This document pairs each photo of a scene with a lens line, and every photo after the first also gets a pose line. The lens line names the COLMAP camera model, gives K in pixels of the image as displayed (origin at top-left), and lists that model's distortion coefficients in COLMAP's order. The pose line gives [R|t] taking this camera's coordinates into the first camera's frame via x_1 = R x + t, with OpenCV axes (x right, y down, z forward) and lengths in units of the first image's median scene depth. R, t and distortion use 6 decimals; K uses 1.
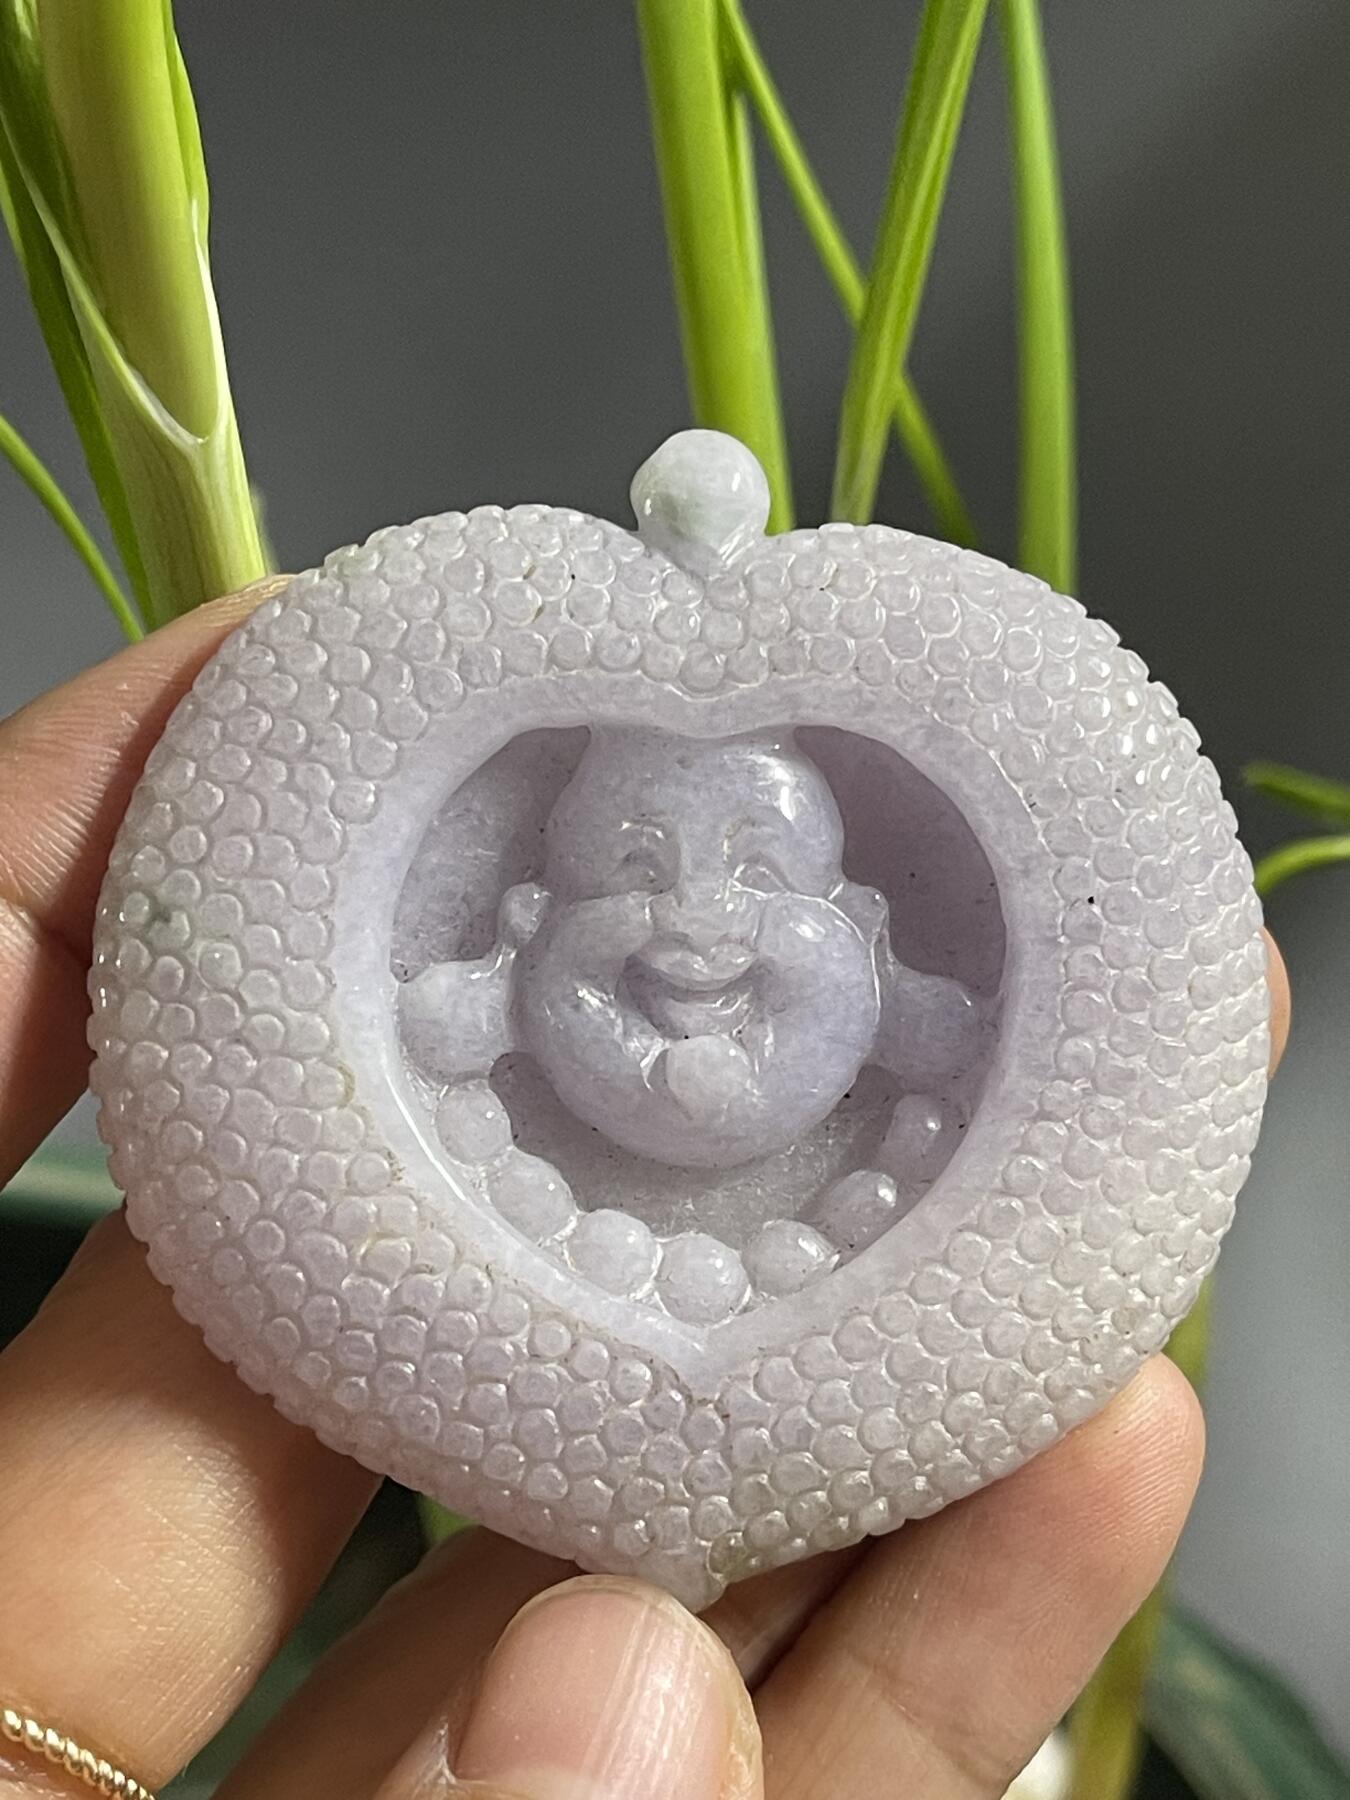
lens RADIAL K [[3680.0, 0, 678.7], [0, 3680.0, 895.4], [0, 0, 1]] dist [0.091684, 0.000000]
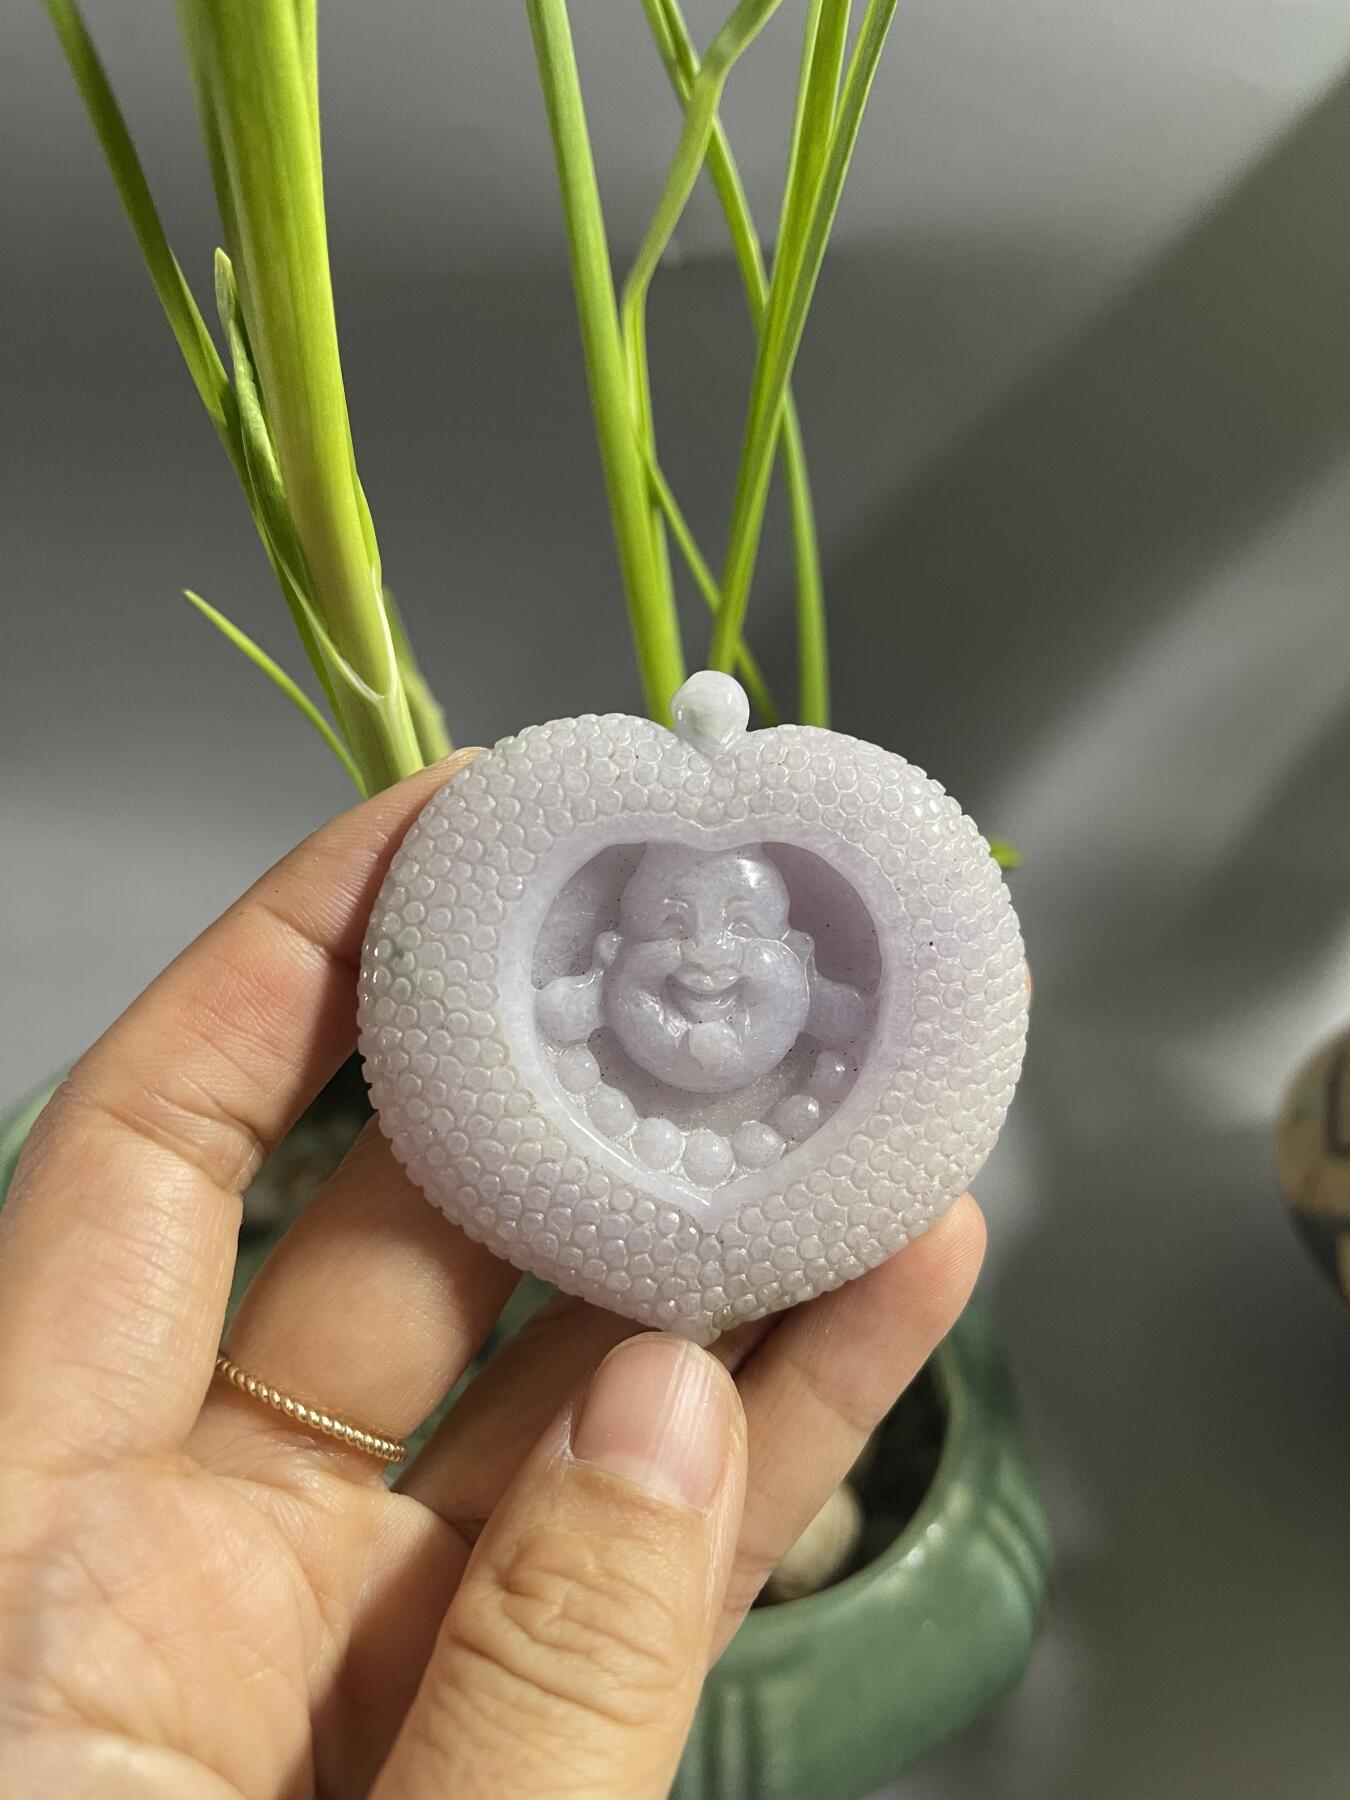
lens RADIAL K [[1413.0, 0, 674.9], [0, 1413.0, 911.2], [0, 0, 1]] dist [0.043320, -0.013580]
pose [[0.999969, 0.007030, -0.003624, -0.007948], [-0.006797, 0.998134, 0.060682, -0.054856], [0.004044, -0.060656, 0.998151, 0.331913]]
